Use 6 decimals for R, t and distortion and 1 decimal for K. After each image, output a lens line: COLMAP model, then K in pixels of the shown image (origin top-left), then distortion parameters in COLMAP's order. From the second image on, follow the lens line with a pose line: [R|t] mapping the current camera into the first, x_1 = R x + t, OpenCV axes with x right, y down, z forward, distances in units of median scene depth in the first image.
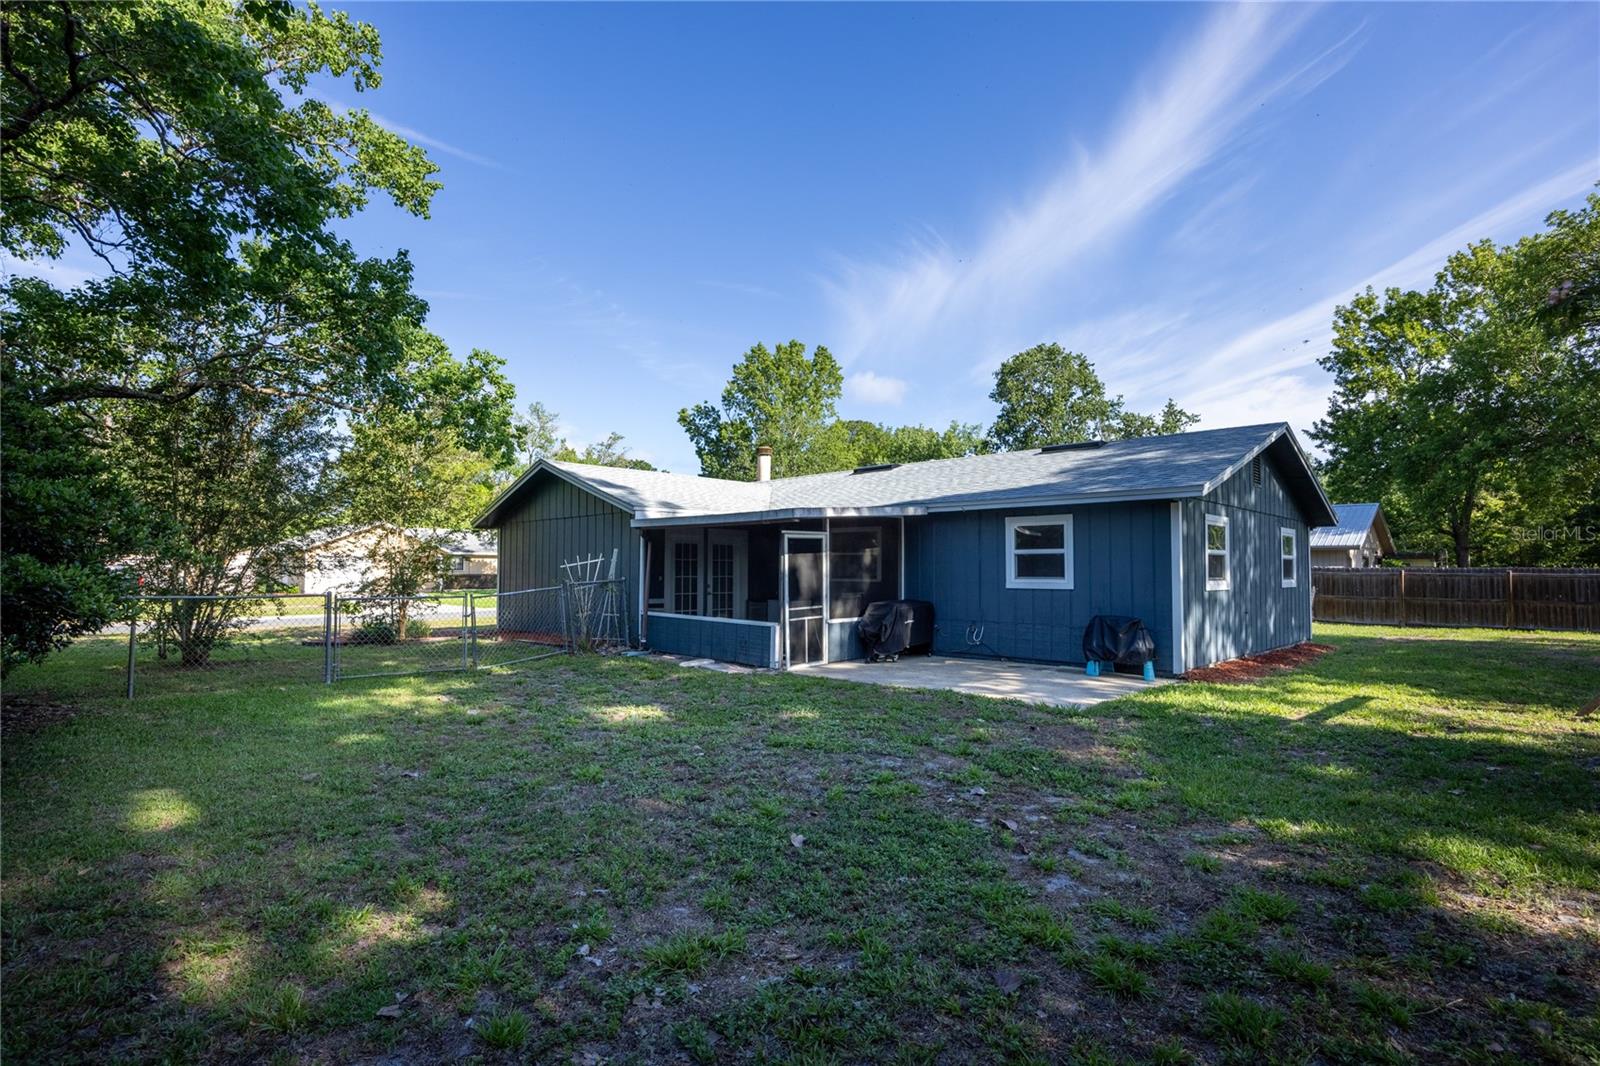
lens RADIAL K [[790.4, 0, 799.0], [0, 790.4, 536.2], [0, 0, 1]] dist [0.002563, 0.000111]
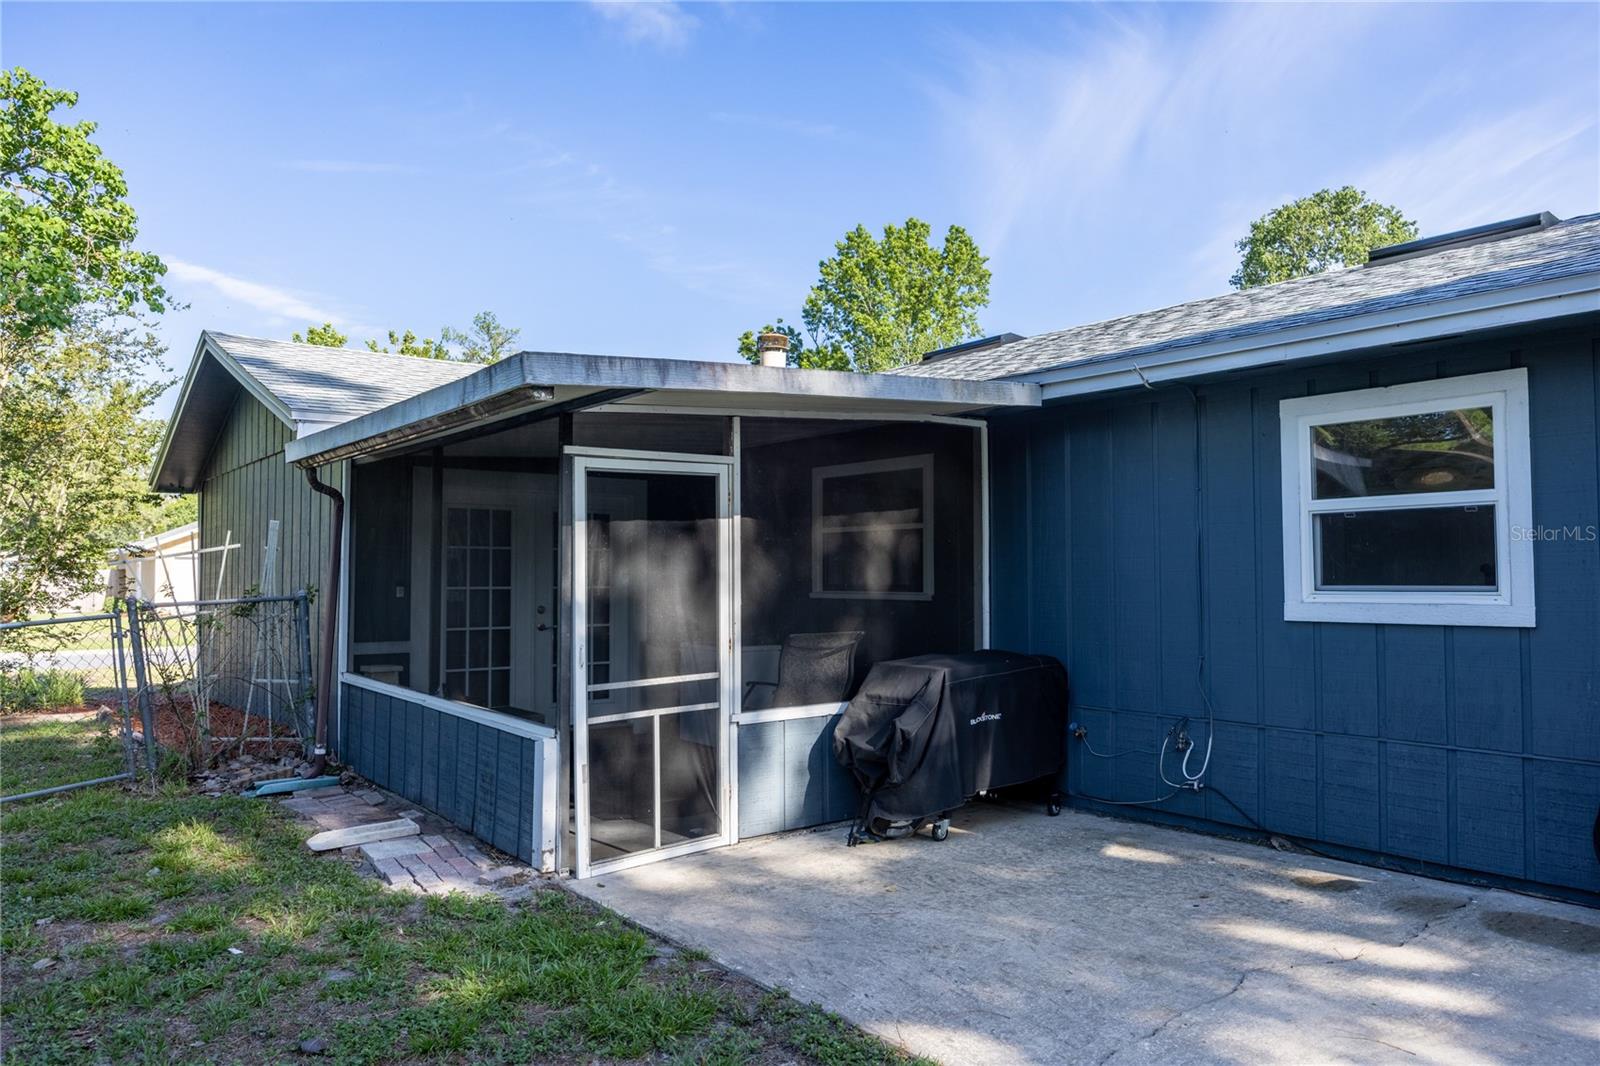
lens RADIAL K [[1076.9, 0, 798.3], [0, 1076.9, 527.5], [0, 0, 1]] dist [-0.000643, -0.006226]
pose [[0.988900, -0.011942, -0.148104, 0.036165], [0.011581, 0.999927, -0.003303, 0.007455], [0.148133, 0.001551, 0.988966, 0.147947]]
